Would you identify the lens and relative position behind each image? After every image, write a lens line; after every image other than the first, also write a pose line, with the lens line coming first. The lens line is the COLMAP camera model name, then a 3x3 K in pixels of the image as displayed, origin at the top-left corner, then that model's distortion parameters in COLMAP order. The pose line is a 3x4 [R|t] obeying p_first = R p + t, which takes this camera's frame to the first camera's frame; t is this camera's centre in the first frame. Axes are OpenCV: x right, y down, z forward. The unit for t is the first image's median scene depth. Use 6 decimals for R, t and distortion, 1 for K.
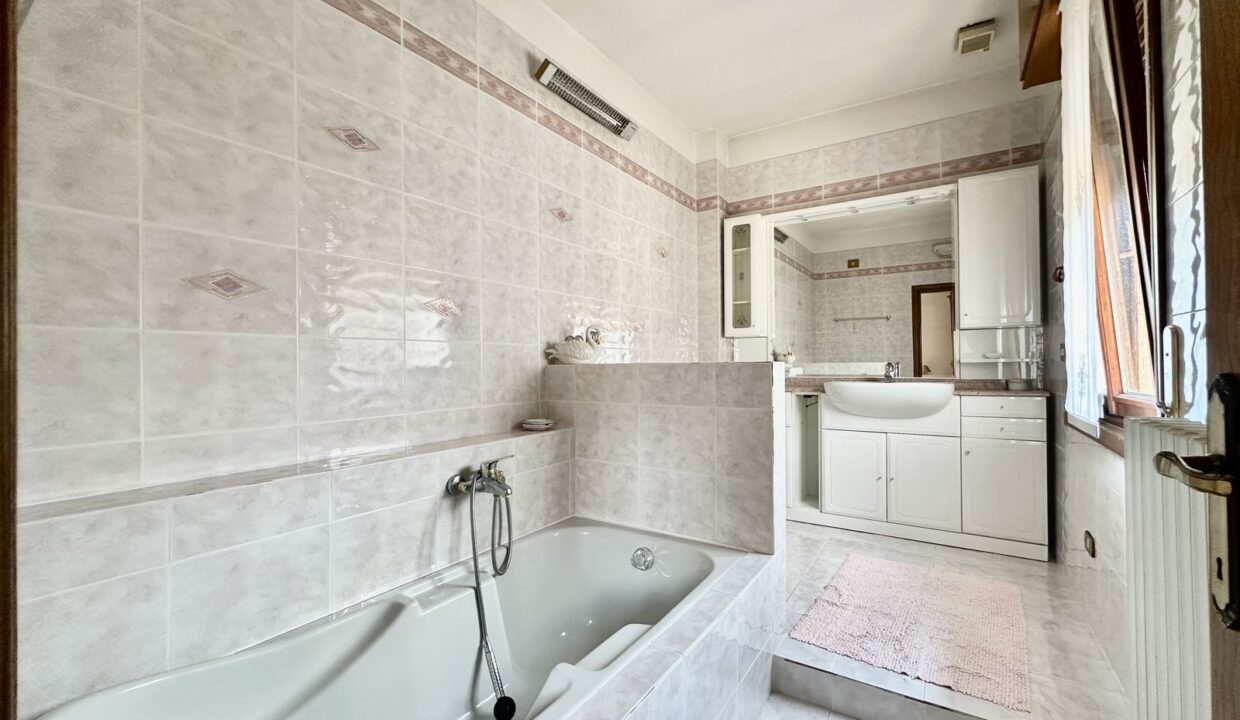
lens RADIAL K [[494.9, 0, 627.1], [0, 494.9, 358.2], [0, 0, 1]] dist [-0.002739, 0.000444]
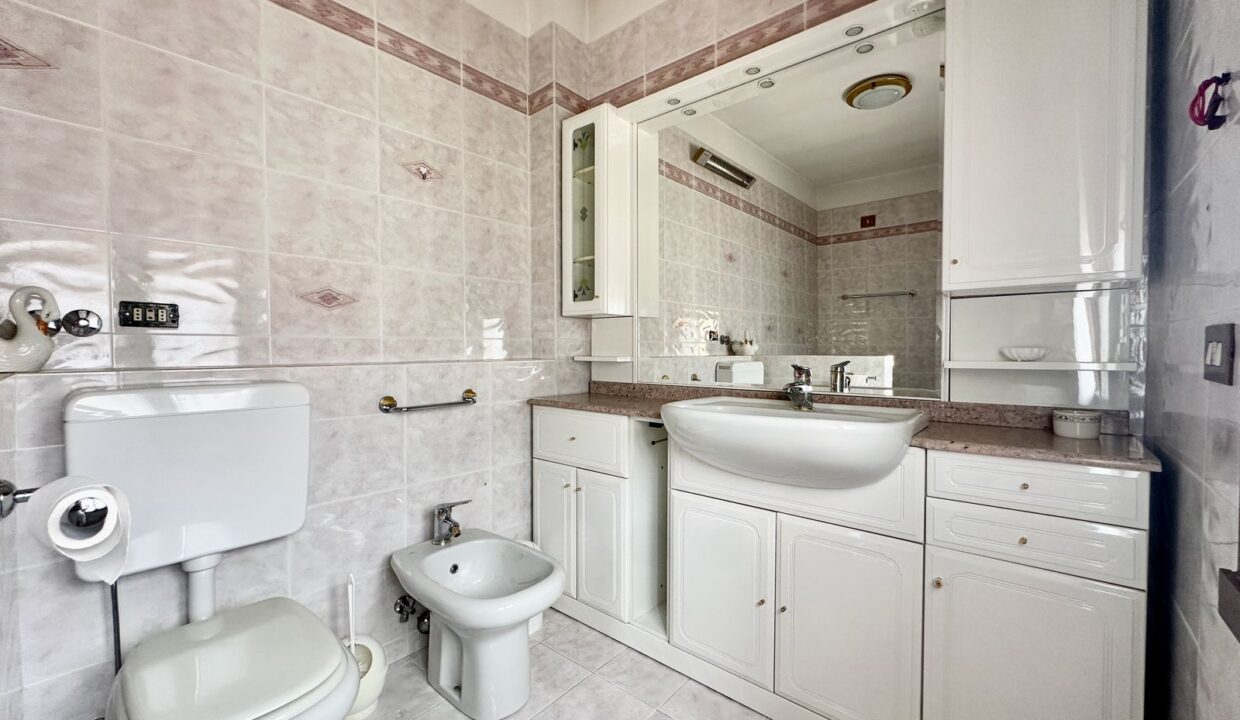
lens RADIAL K [[494.9, 0, 613.8], [0, 494.9, 358.3], [0, 0, 1]] dist [-0.002739, 0.000444]
pose [[0.992184, 0.010117, -0.124375, 0.330437], [-0.006182, 0.999469, 0.031977, -0.010706], [0.124632, -0.030958, 0.991720, 0.392018]]
